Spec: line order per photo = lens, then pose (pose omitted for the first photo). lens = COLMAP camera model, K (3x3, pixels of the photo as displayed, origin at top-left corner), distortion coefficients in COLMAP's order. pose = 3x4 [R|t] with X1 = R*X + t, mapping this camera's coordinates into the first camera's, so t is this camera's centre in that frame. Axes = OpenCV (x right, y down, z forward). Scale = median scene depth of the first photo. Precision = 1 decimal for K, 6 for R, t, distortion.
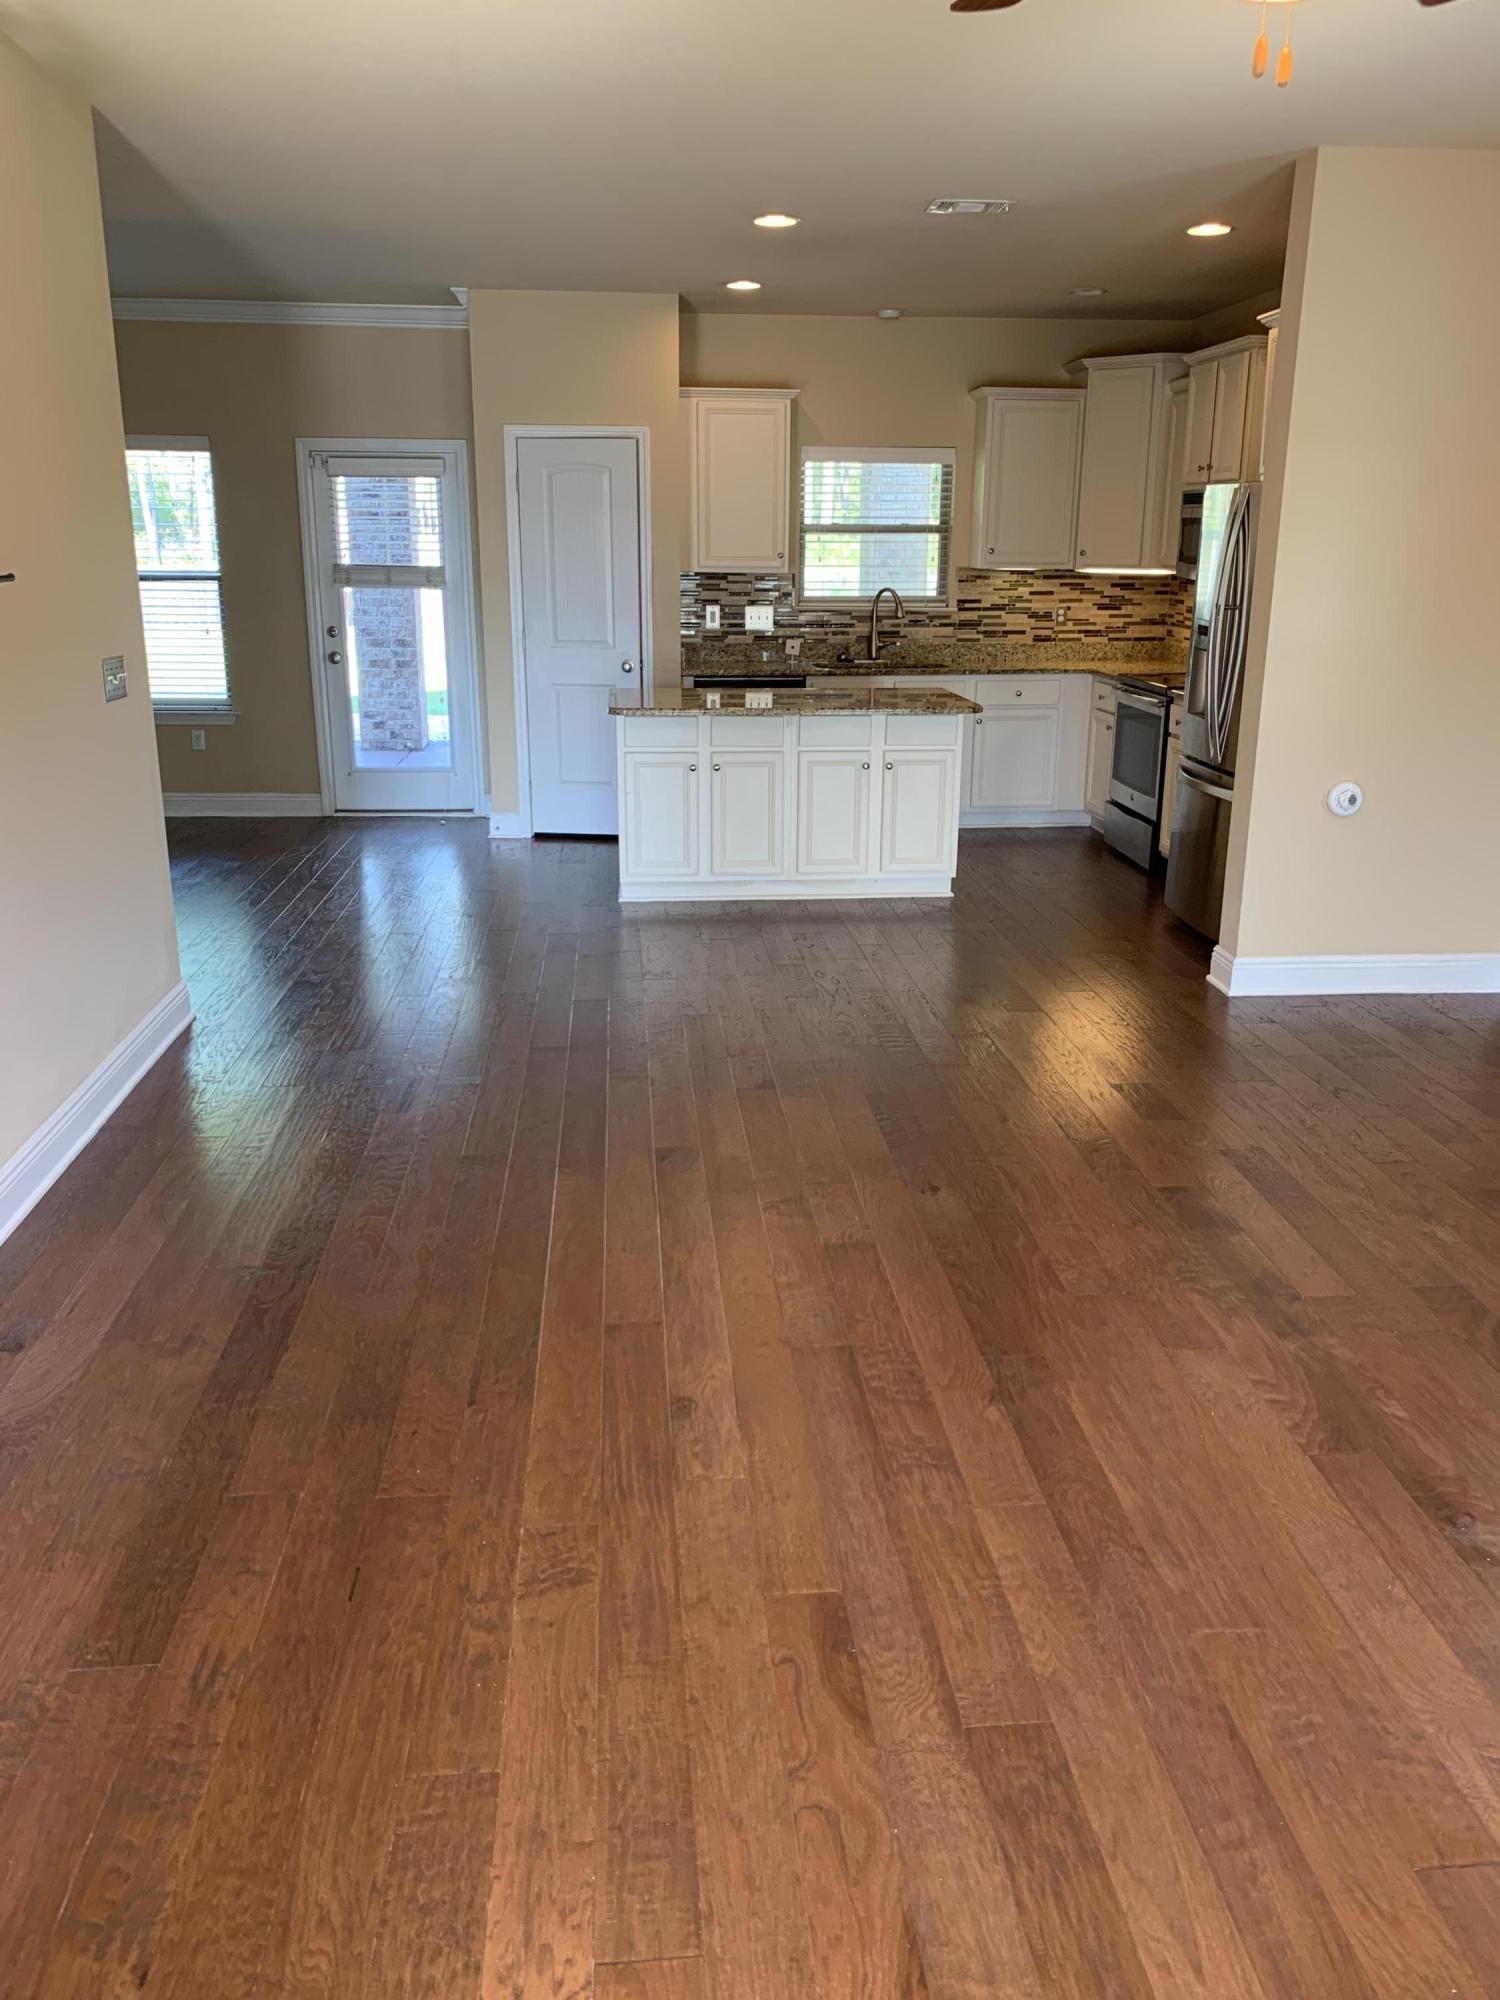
lens RADIAL K [[1528.3, 0, 758.9], [0, 1528.3, 983.6], [0, 0, 1]] dist [0.025504, -0.035539]
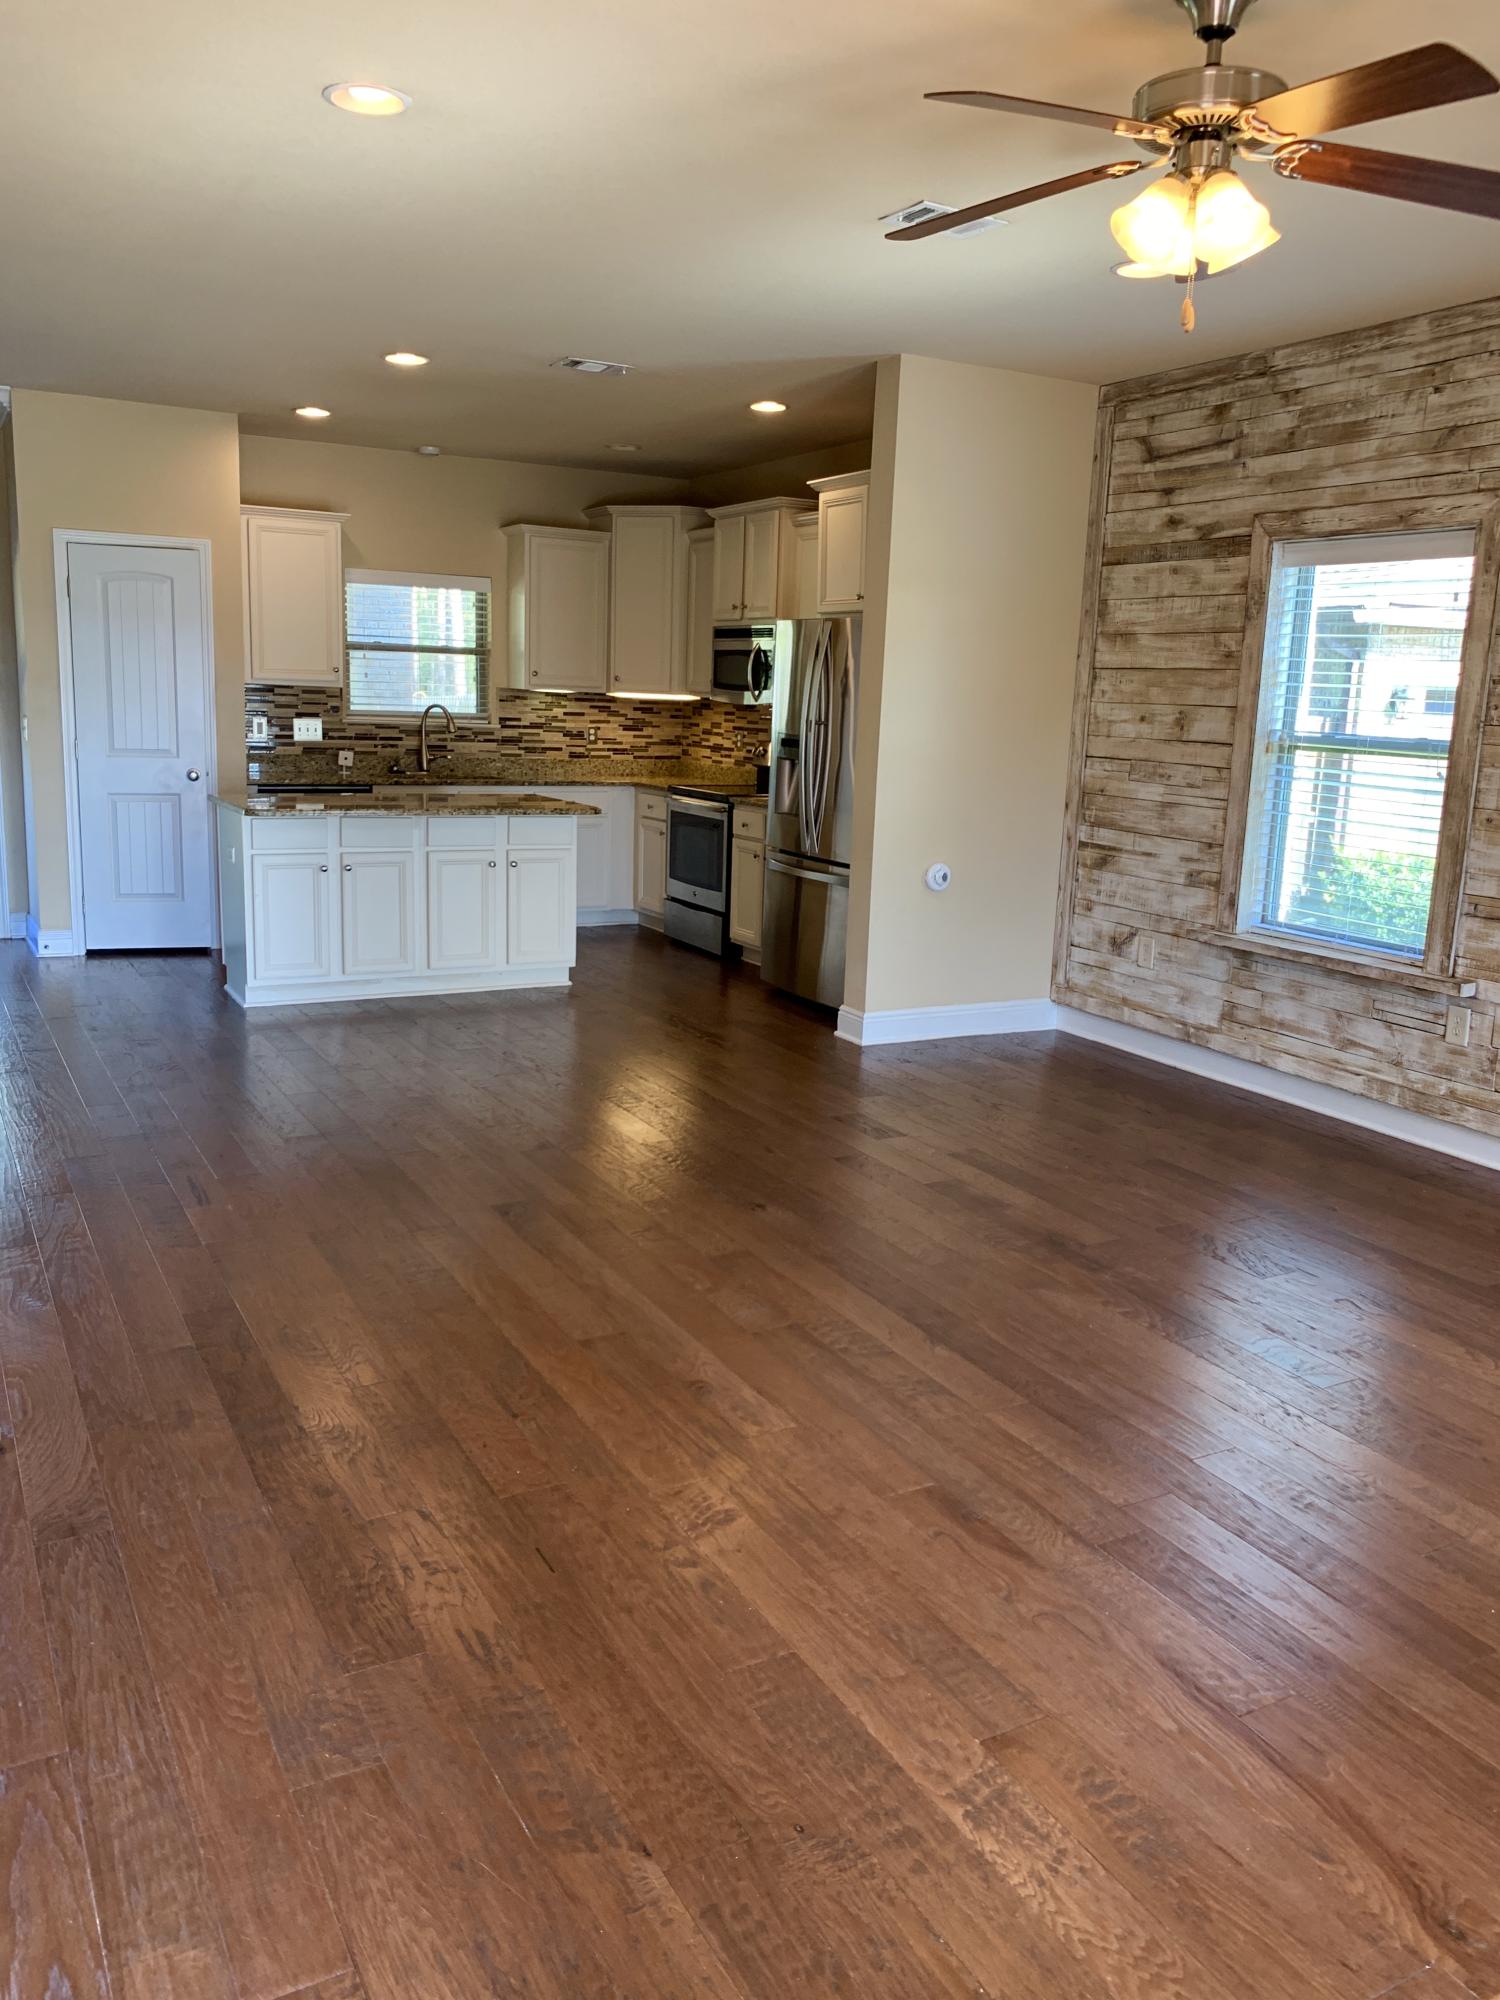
lens RADIAL K [[1528.3, 0, 759.4], [0, 1528.3, 991.3], [0, 0, 1]] dist [0.025504, -0.035539]
pose [[0.911484, -0.050741, 0.408194, -0.153760], [0.083985, 0.994414, -0.063926, 0.021589], [-0.402671, 0.092550, 0.910654, -0.021603]]
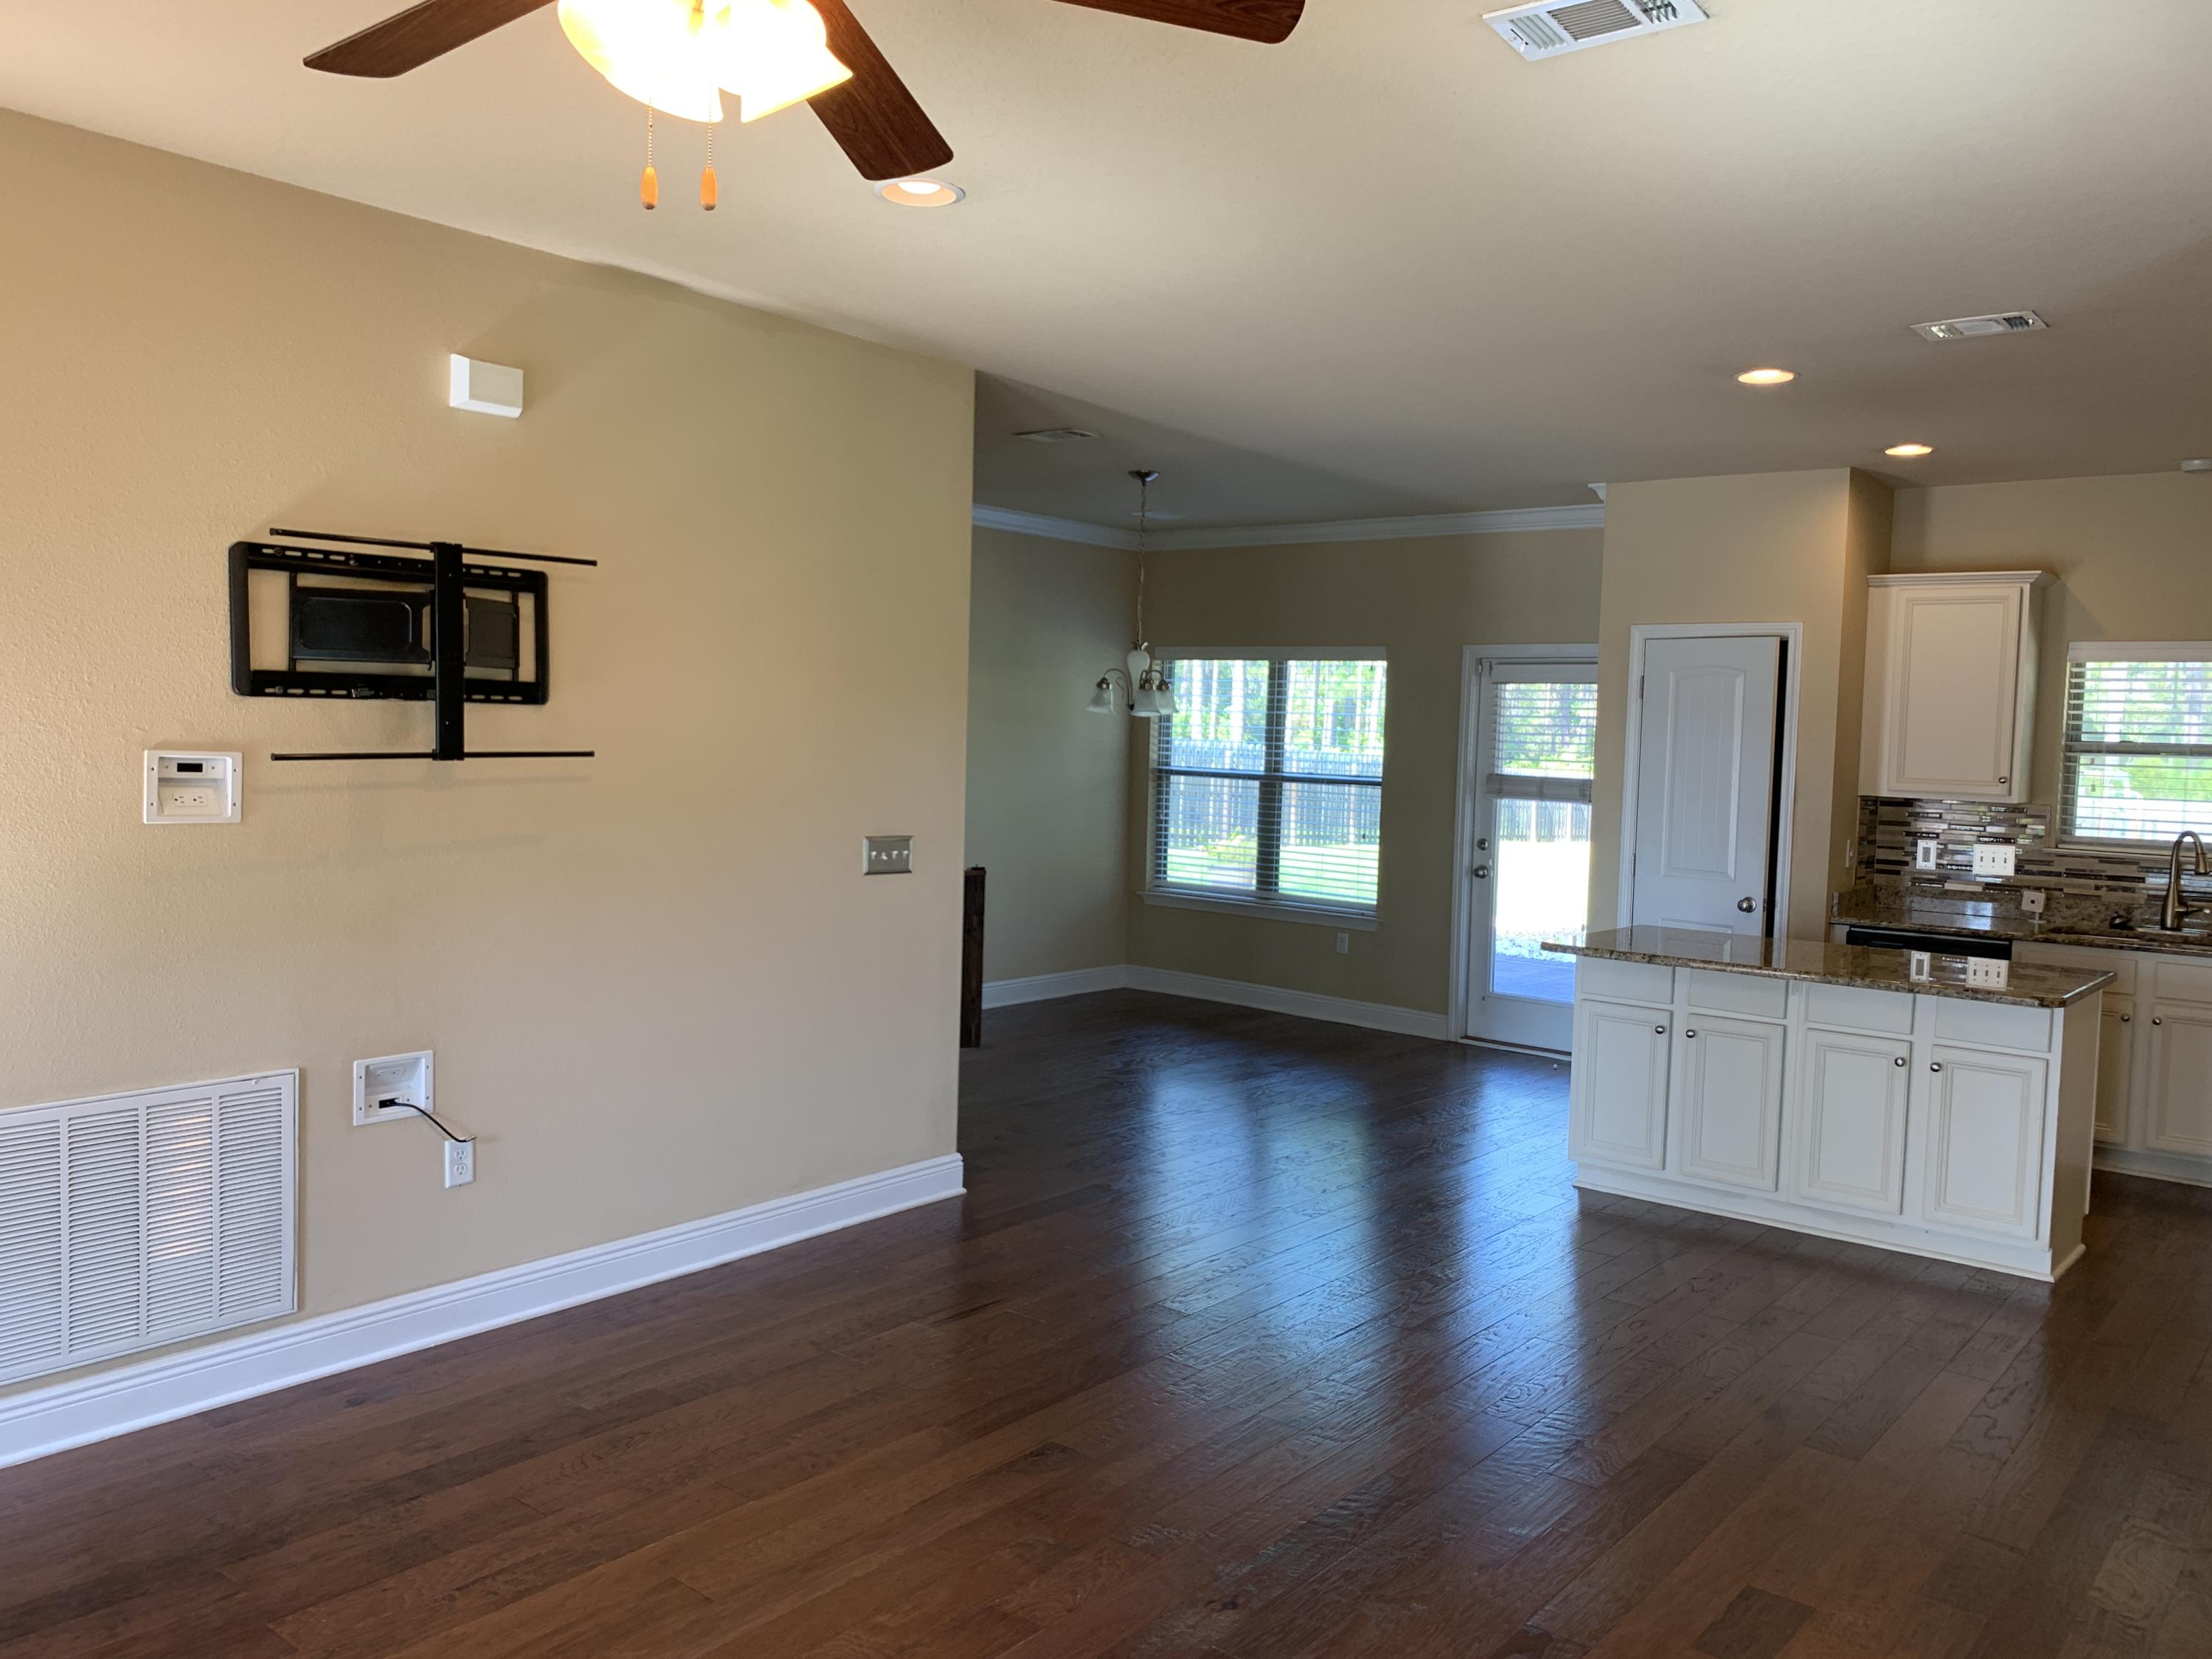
lens RADIAL K [[1690.3, 0, 1103.8], [0, 1690.3, 824.1], [0, 0, 1]] dist [0.025504, -0.035539]
pose [[0.712023, 0.052965, -0.700156, 0.276300], [-0.219504, 0.963964, -0.150303, -0.038843], [0.666965, 0.260706, 0.697990, 0.137555]]
